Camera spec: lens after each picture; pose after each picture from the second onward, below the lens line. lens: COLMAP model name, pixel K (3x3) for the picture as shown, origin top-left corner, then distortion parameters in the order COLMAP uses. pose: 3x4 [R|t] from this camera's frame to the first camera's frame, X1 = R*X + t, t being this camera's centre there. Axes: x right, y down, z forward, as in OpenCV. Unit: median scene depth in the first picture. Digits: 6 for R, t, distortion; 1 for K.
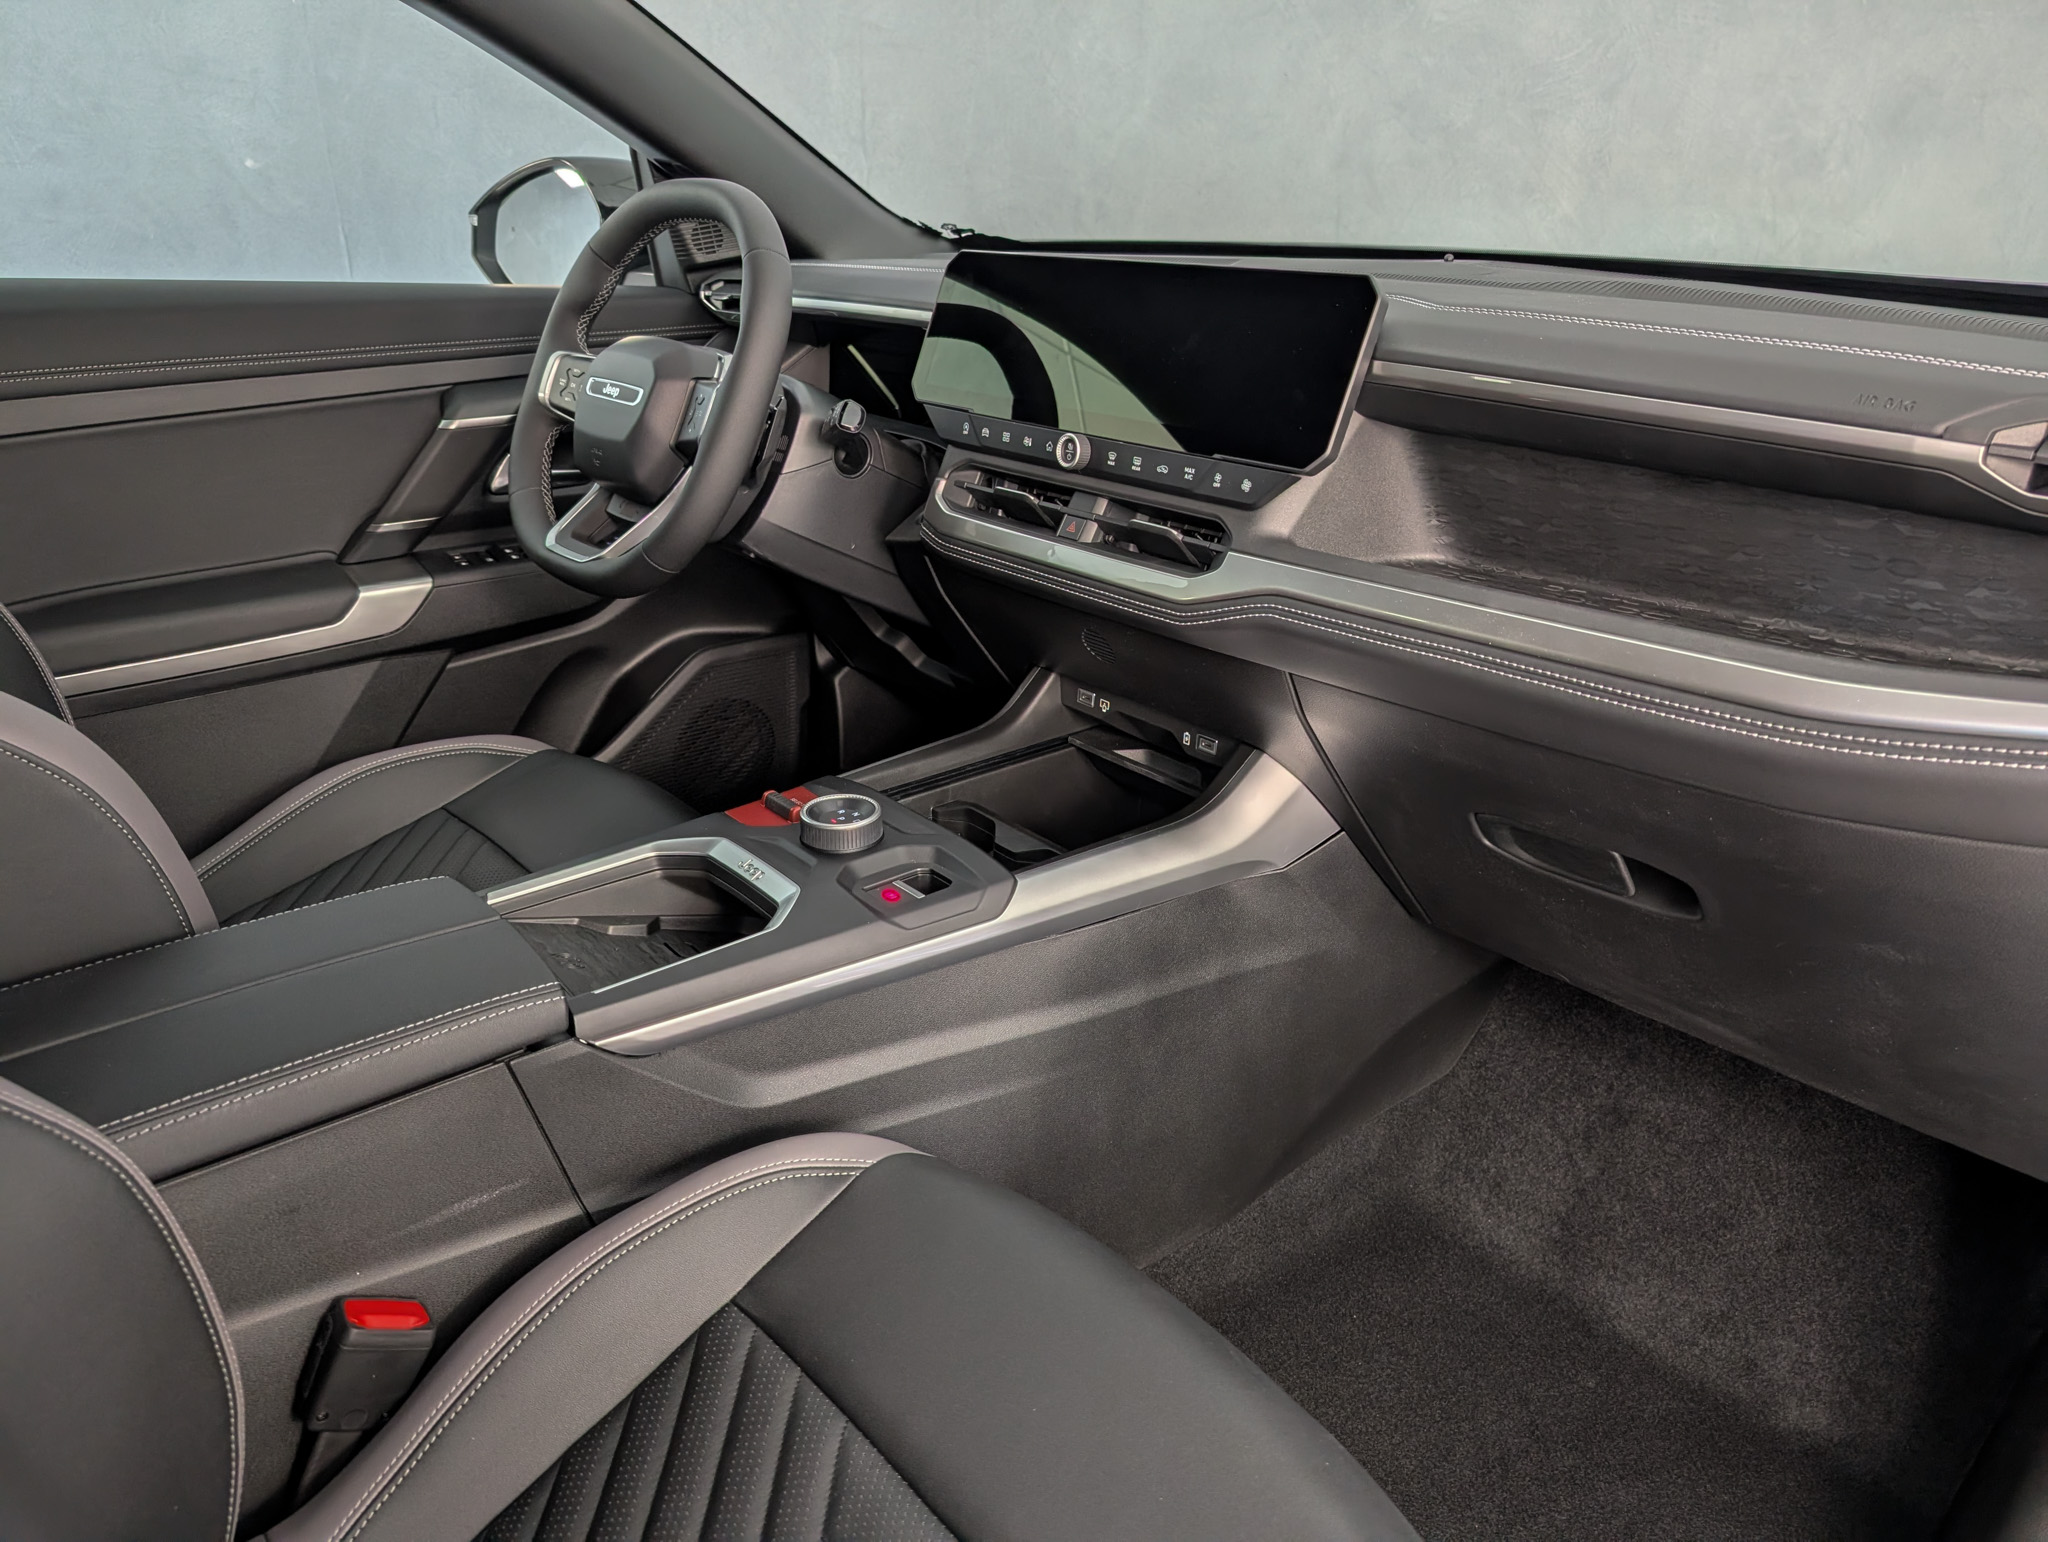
lens RADIAL K [[1462.2, 0, 1024.0], [0, 1462.2, 771.0], [0, 0, 1]] dist [0.004932, -0.000127]
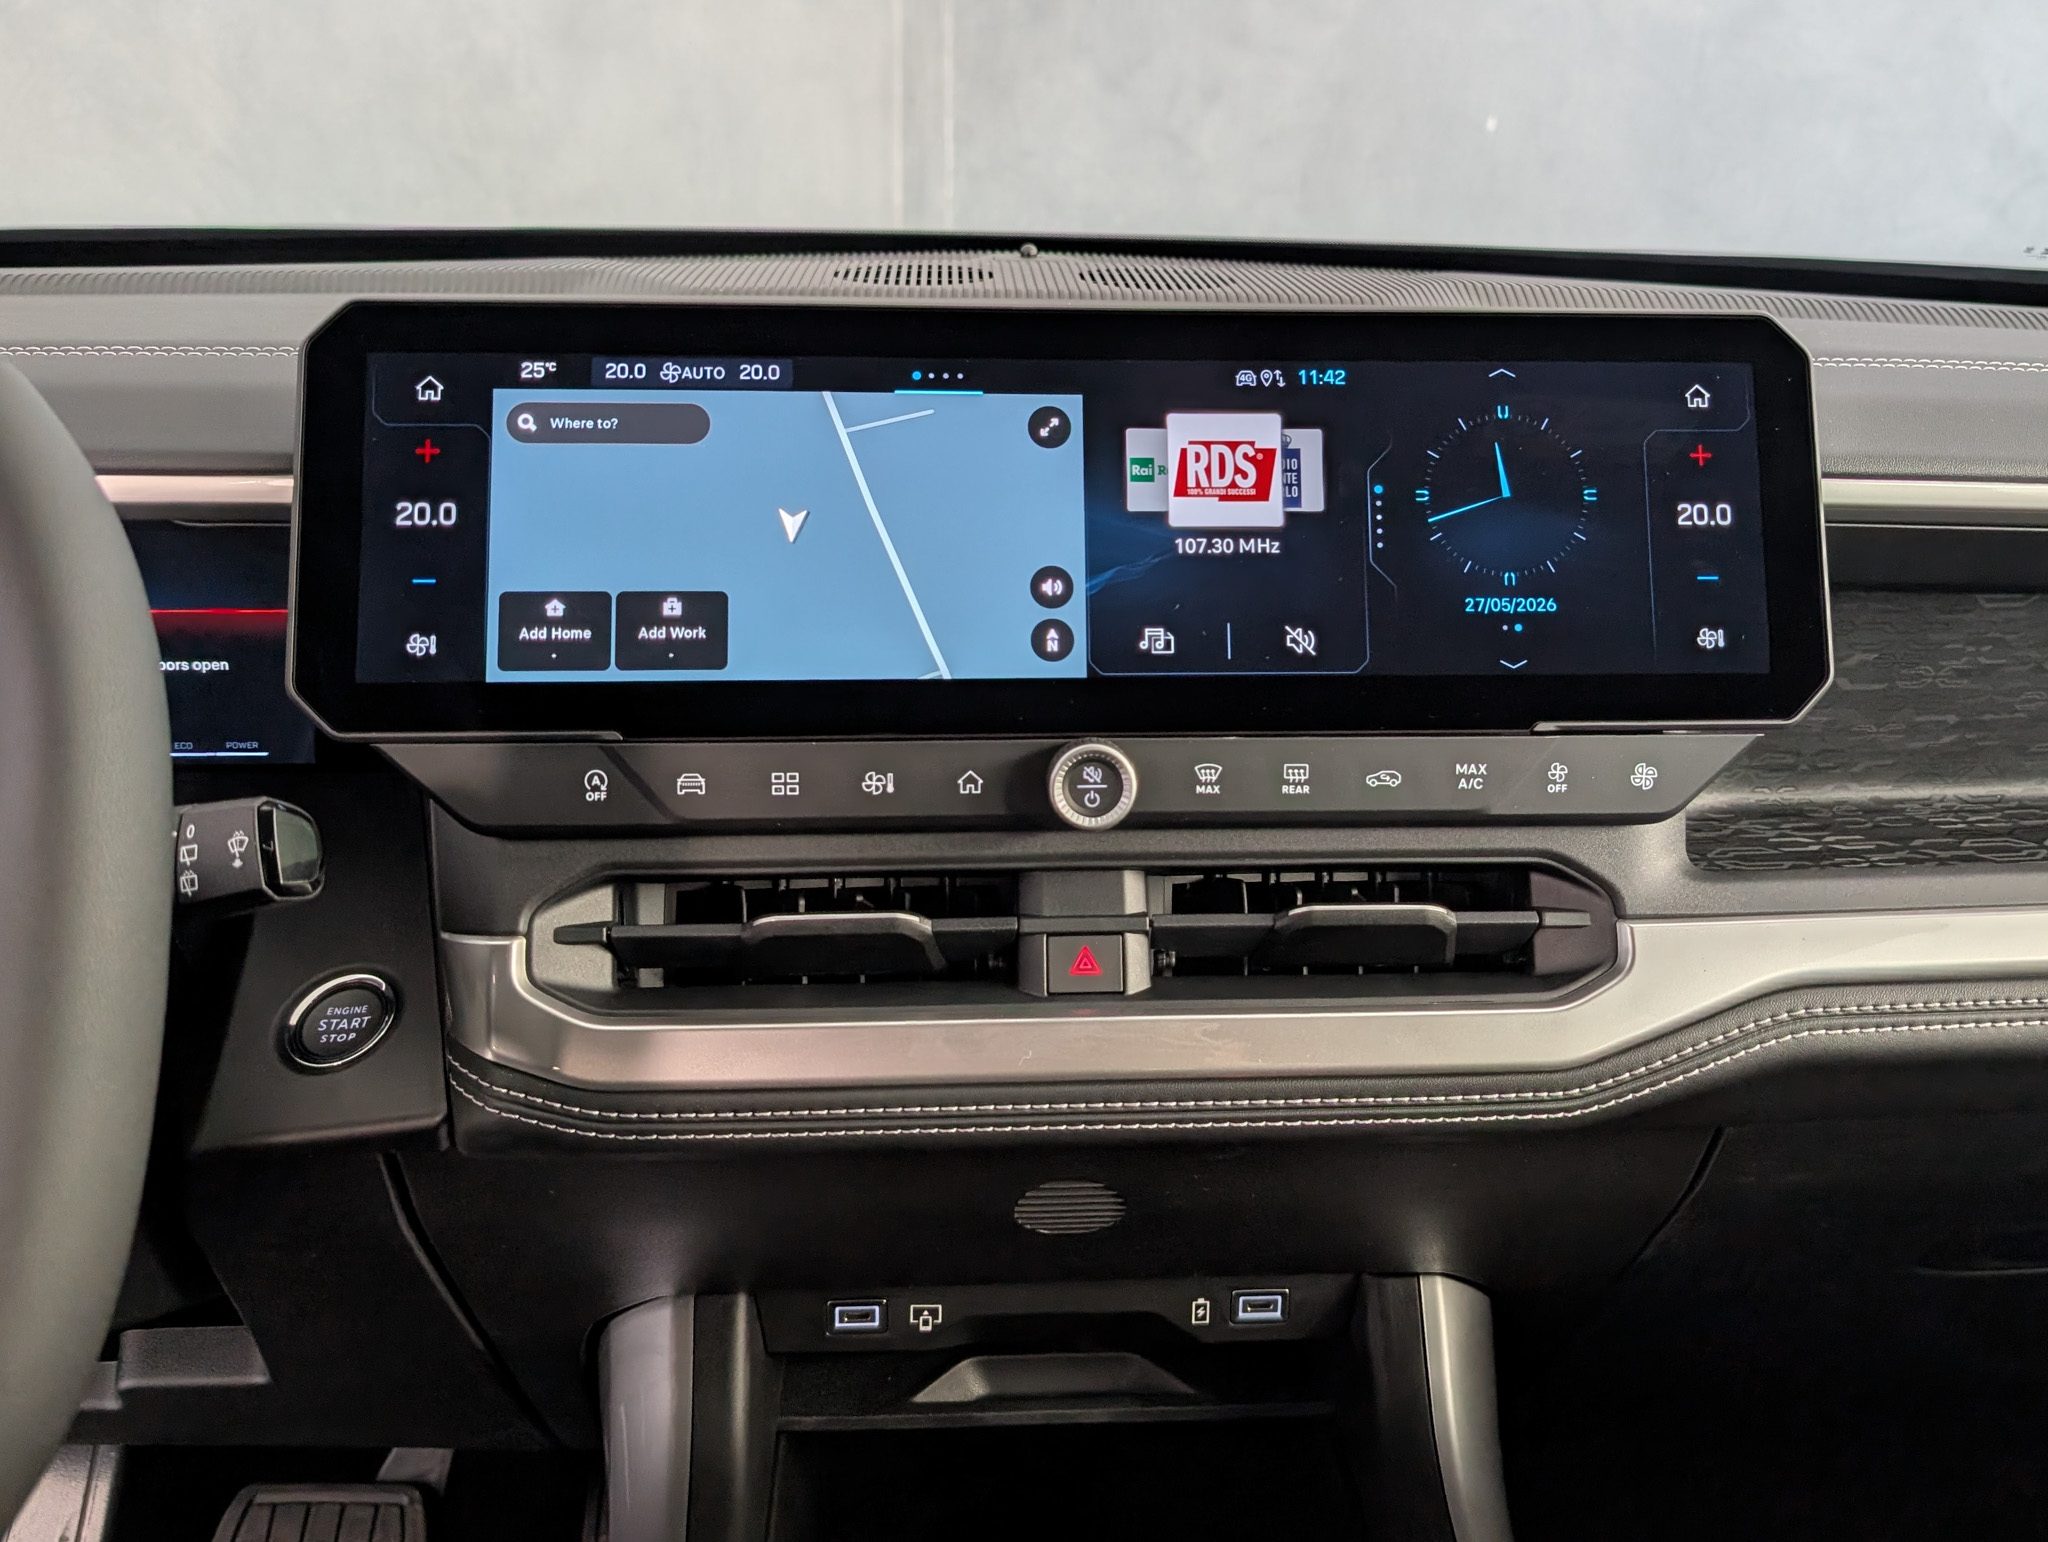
lens RADIAL K [[1855.0, 0, 1136.6], [0, 1855.0, 678.9], [0, 0, 1]] dist [0.077890, -0.004704]
pose [[0.571422, -0.218034, 0.791163, -0.322840], [0.291227, 0.955190, 0.052898, -0.248793], [-0.767245, 0.200181, 0.609314, 0.630476]]
